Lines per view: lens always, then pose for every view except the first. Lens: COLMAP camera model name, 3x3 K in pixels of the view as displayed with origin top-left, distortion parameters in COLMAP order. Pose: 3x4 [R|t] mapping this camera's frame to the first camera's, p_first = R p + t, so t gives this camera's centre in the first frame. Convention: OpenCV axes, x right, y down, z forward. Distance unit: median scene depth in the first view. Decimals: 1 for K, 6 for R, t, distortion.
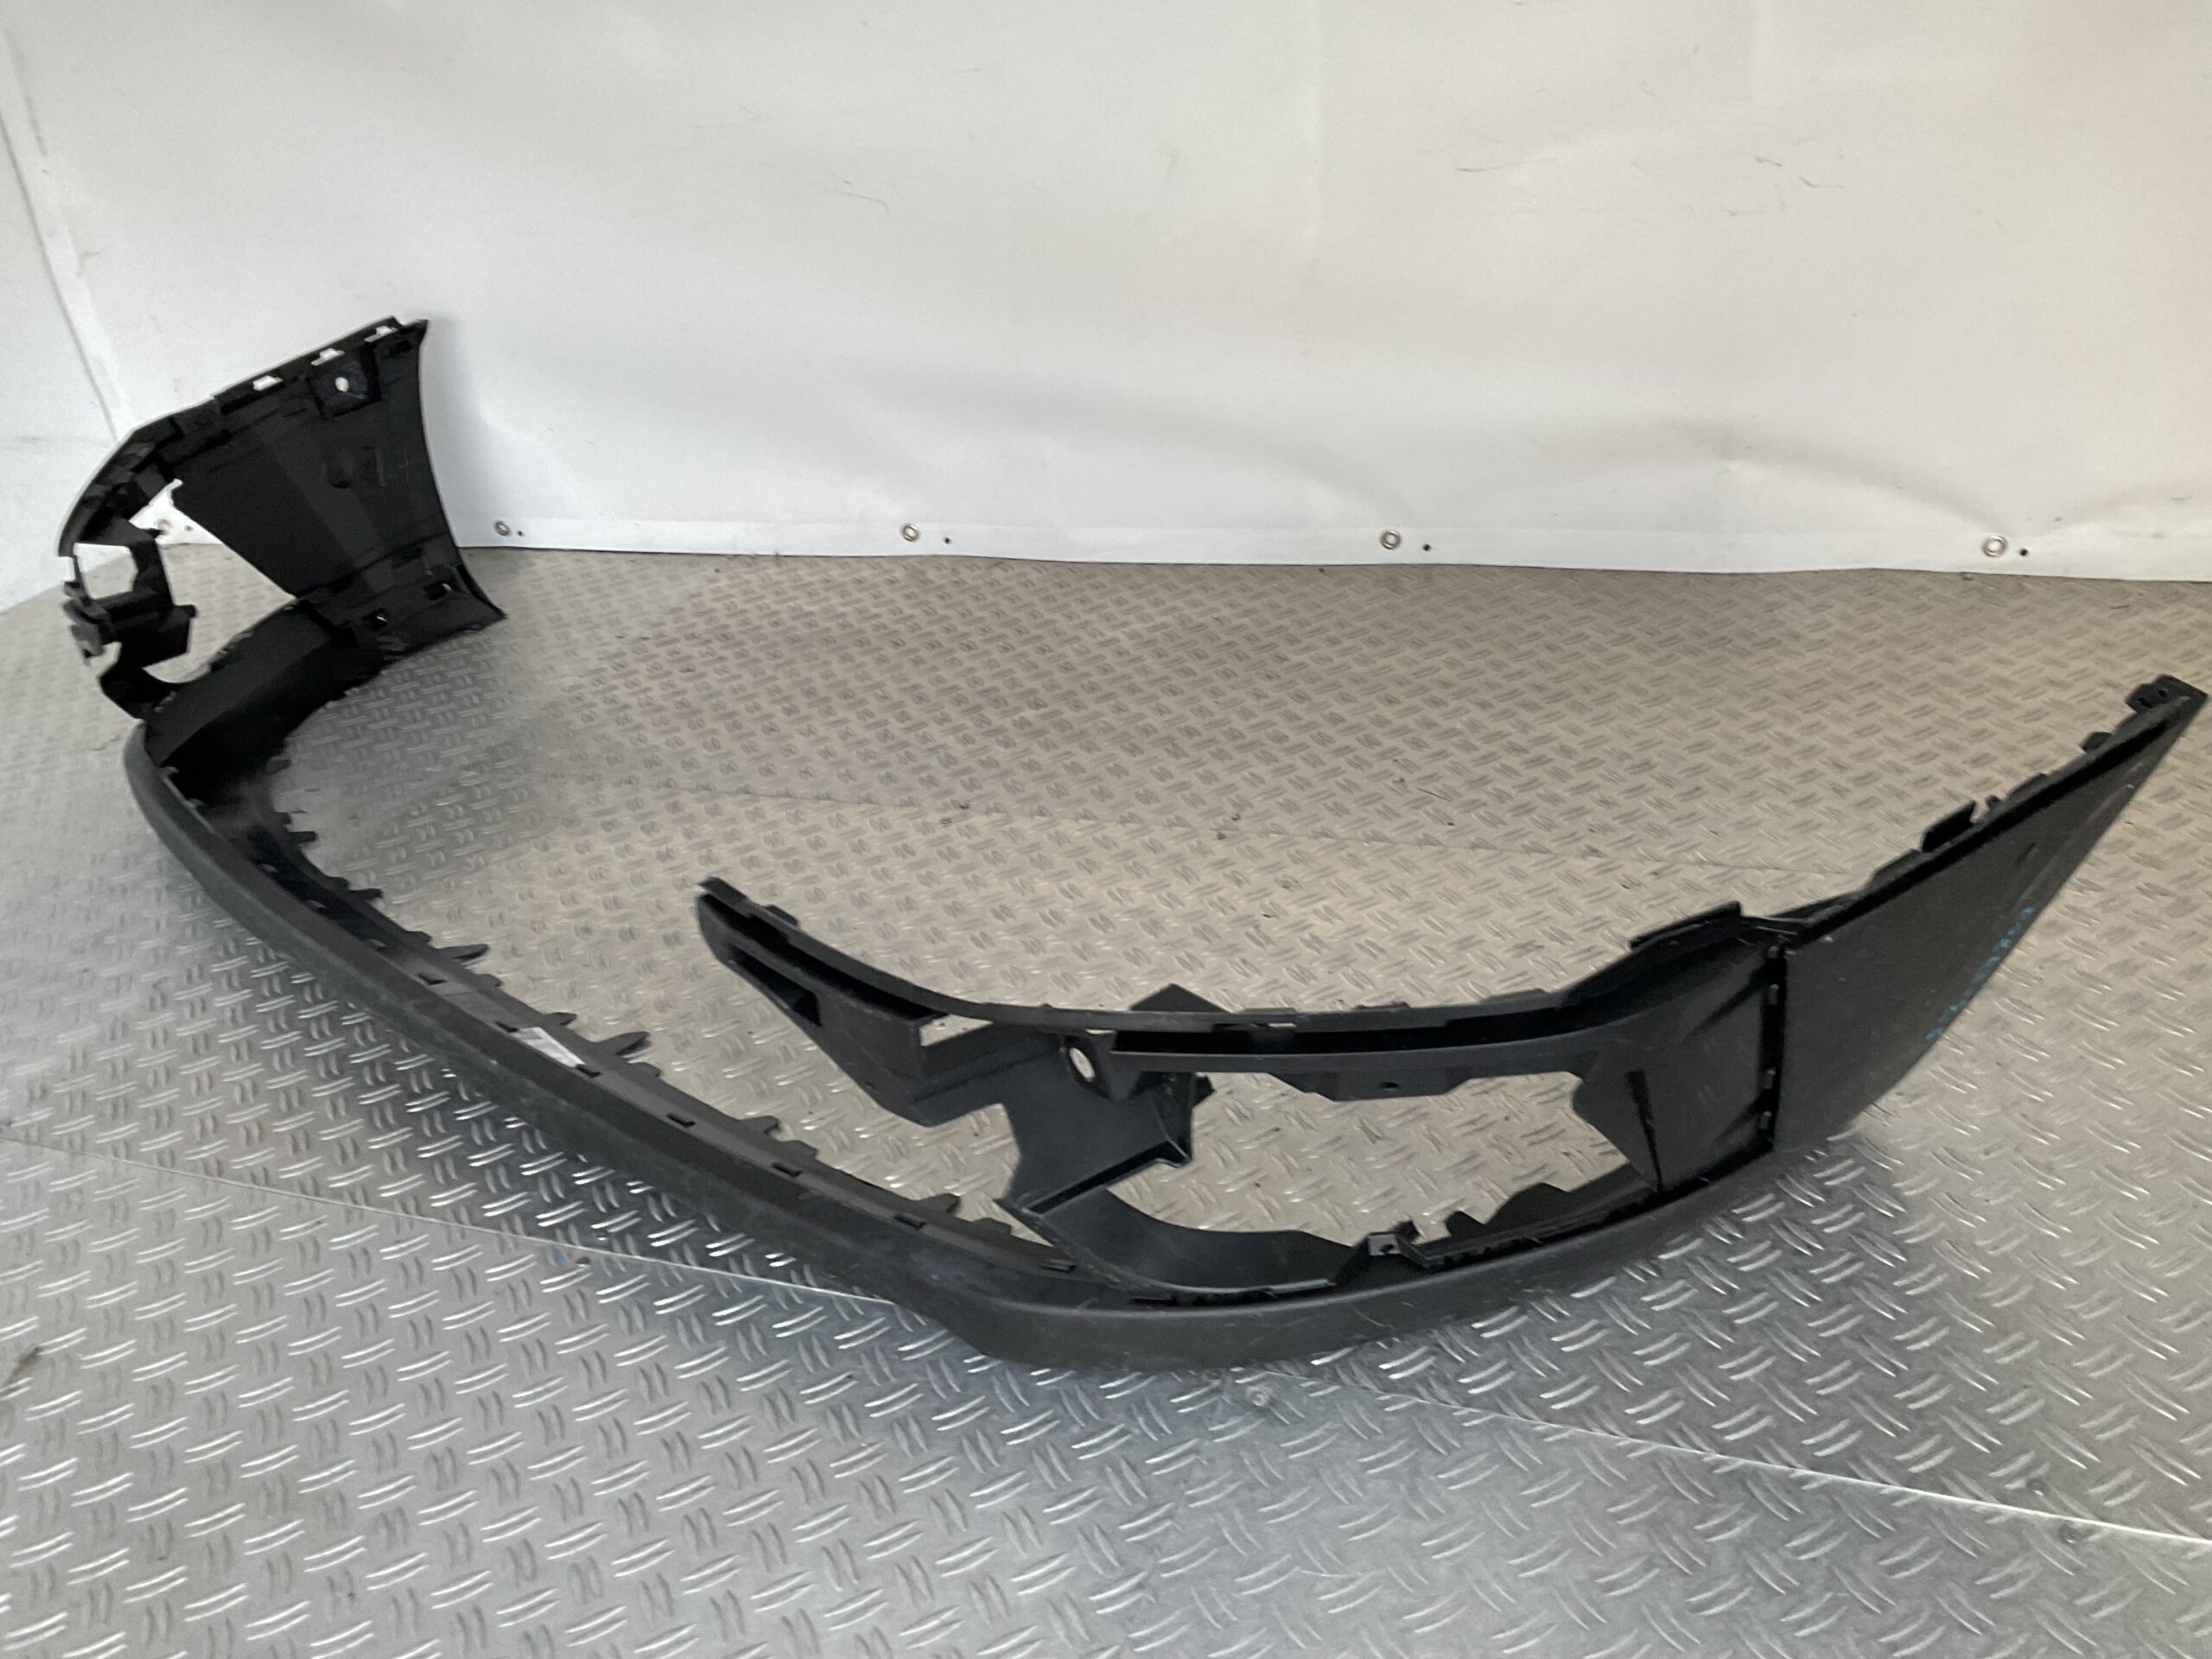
lens RADIAL K [[1939.8, 0, 1124.0], [0, 1939.8, 889.0], [0, 0, 1]] dist [0.102977, -0.195138]
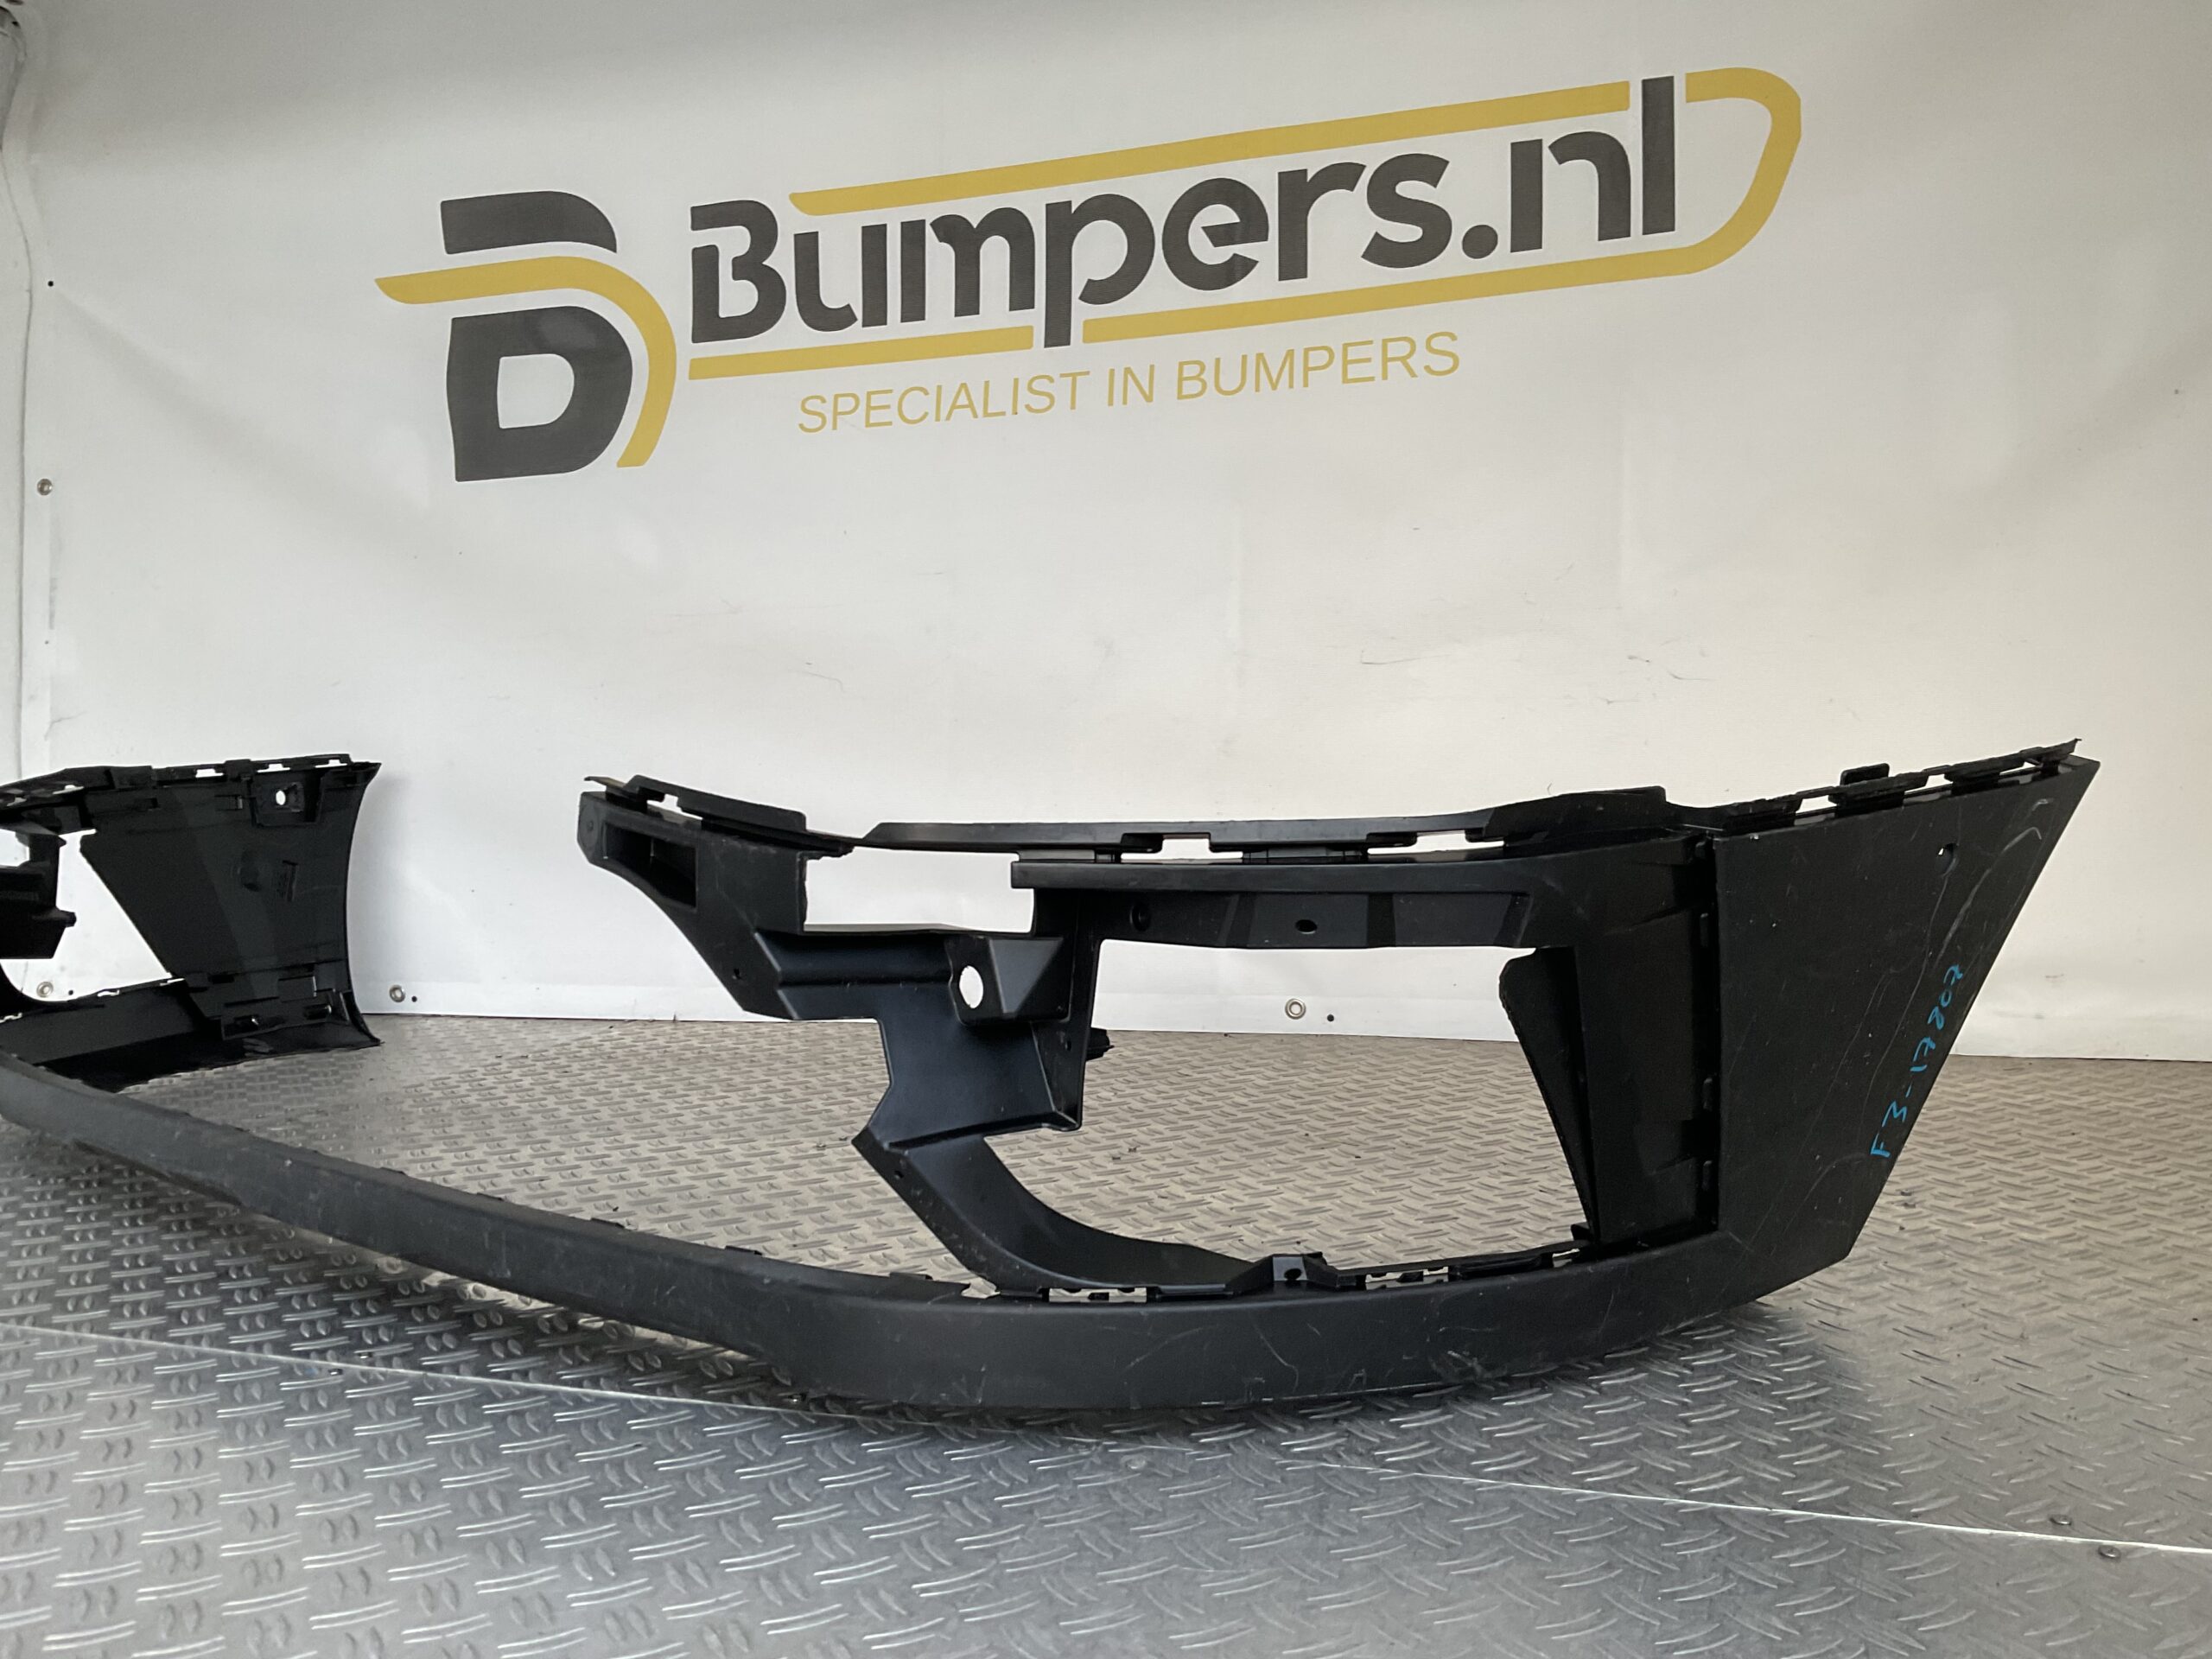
lens RADIAL K [[1939.8, 0, 1133.0], [0, 1939.8, 752.5], [0, 0, 1]] dist [0.102977, -0.195138]
pose [[0.995119, 0.092019, 0.035634, 0.010488], [-0.063529, 0.873757, -0.482197, 0.379254], [-0.075506, 0.477579, 0.875338, 0.121237]]
